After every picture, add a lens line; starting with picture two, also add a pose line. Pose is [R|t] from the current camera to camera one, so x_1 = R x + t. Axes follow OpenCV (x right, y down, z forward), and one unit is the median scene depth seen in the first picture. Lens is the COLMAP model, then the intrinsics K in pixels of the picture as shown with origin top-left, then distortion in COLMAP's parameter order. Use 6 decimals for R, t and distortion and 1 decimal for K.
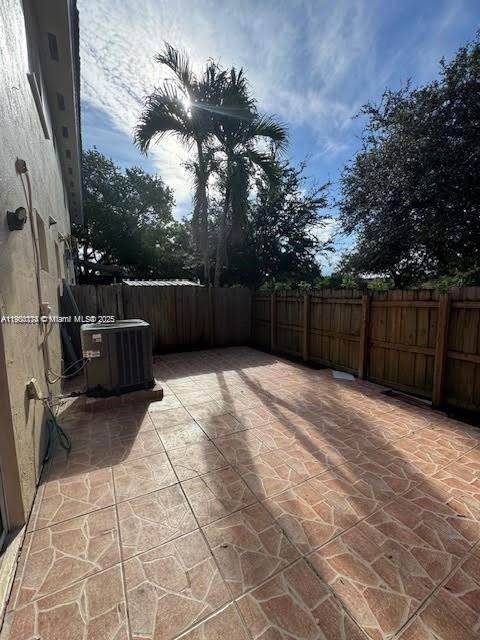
lens RADIAL K [[255.4, 0, 241.4], [0, 255.4, 319.2], [0, 0, 1]] dist [-0.004460, 0.000417]
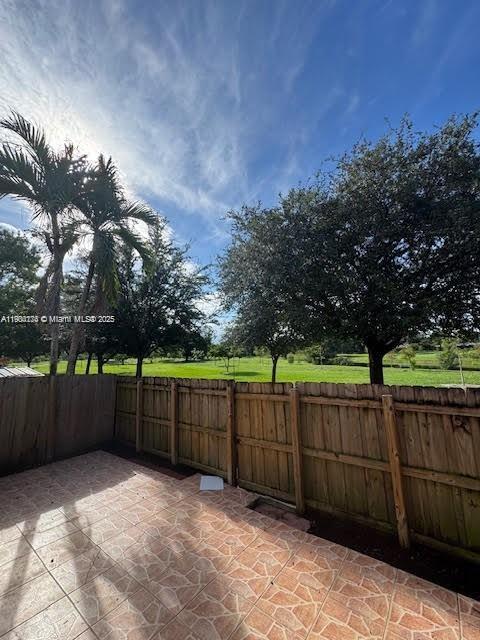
lens RADIAL K [[255.4, 0, 241.4], [0, 255.4, 319.2], [0, 0, 1]] dist [-0.004460, 0.000417]
pose [[0.920239, 0.032834, 0.389976, 0.126597], [0.066523, 0.968849, -0.238549, -0.093266], [-0.385661, 0.245464, 0.889389, 0.058069]]
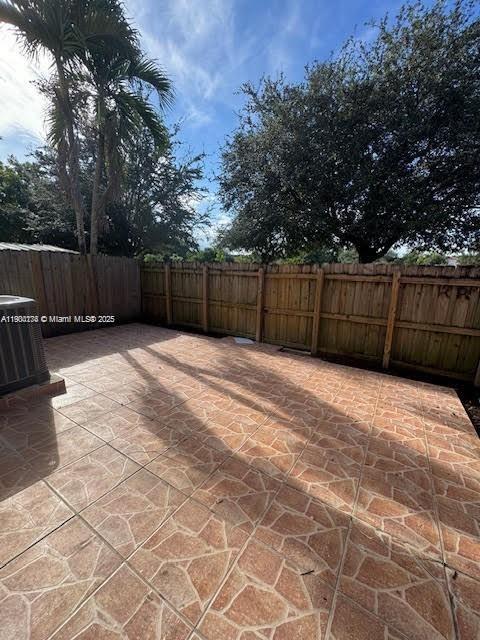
lens RADIAL K [[255.4, 0, 241.4], [0, 255.4, 319.2], [0, 0, 1]] dist [-0.004460, 0.000417]
pose [[0.880753, -0.069756, 0.468410, -0.118452], [0.022311, 0.994106, 0.106092, 0.006201], [-0.473050, -0.082990, 0.877118, 0.023466]]
